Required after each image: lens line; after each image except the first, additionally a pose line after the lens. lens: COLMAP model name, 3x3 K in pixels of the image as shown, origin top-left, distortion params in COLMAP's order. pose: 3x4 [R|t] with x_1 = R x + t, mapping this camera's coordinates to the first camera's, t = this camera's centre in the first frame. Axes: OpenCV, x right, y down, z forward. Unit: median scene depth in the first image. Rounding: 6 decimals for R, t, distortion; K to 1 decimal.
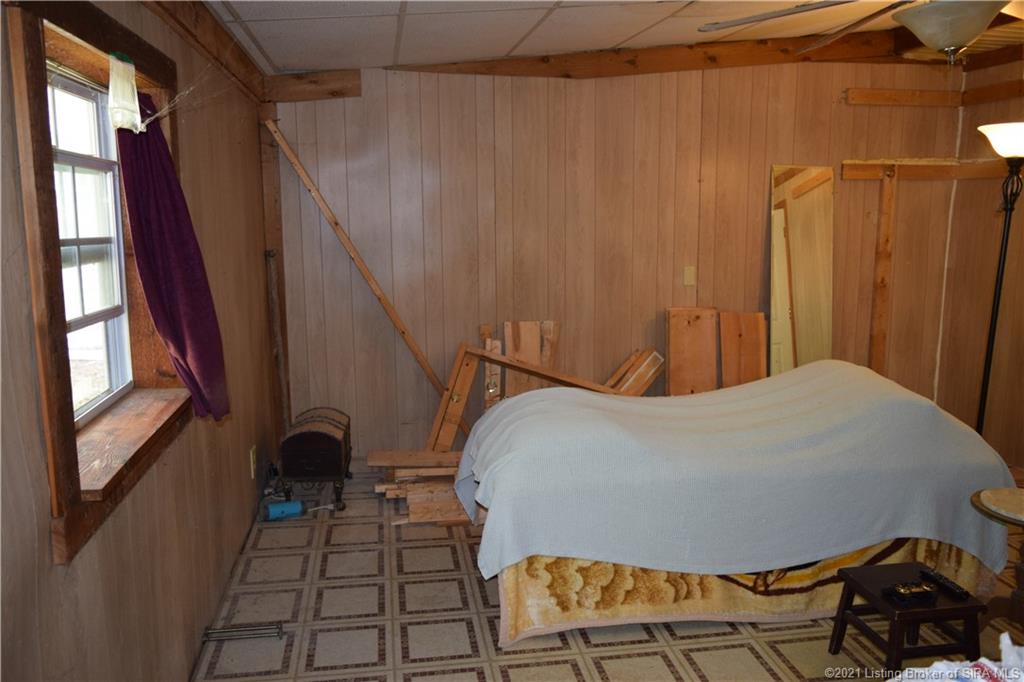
lens RADIAL K [[788.2, 0, 512.8], [0, 788.2, 336.6], [0, 0, 1]] dist [-0.017481, 0.002999]
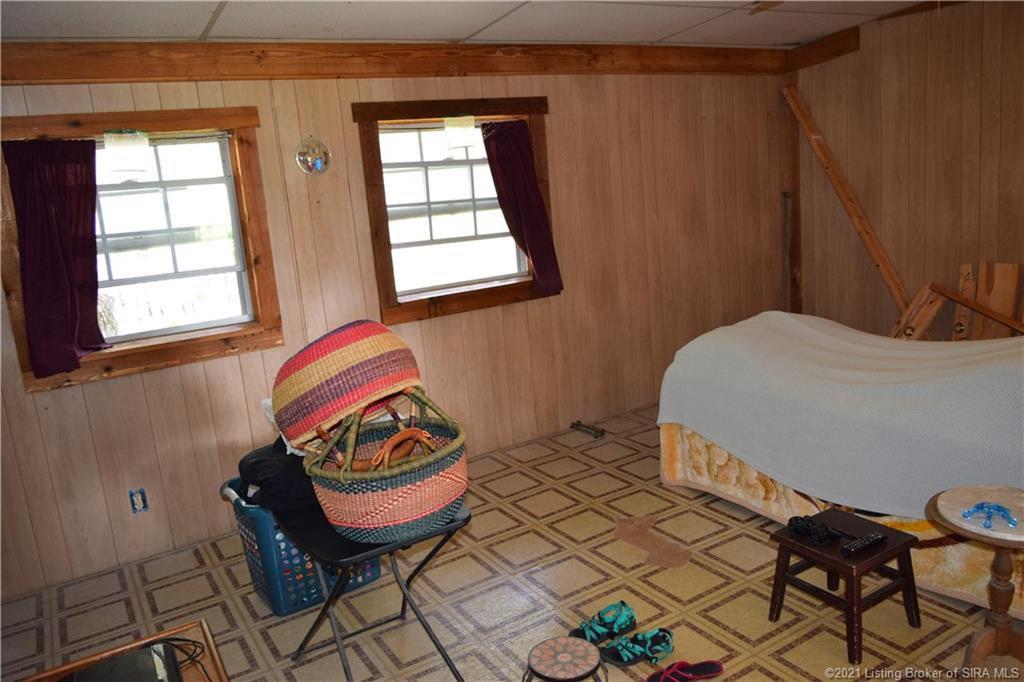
lens RADIAL K [[788.2, 0, 512.8], [0, 788.2, 336.6], [0, 0, 1]] dist [-0.017481, 0.002999]
pose [[0.369351, 0.146187, -0.917719, 0.701076], [-0.063030, 0.989216, 0.132209, -0.020791], [0.927150, 0.009012, 0.374582, 0.135235]]
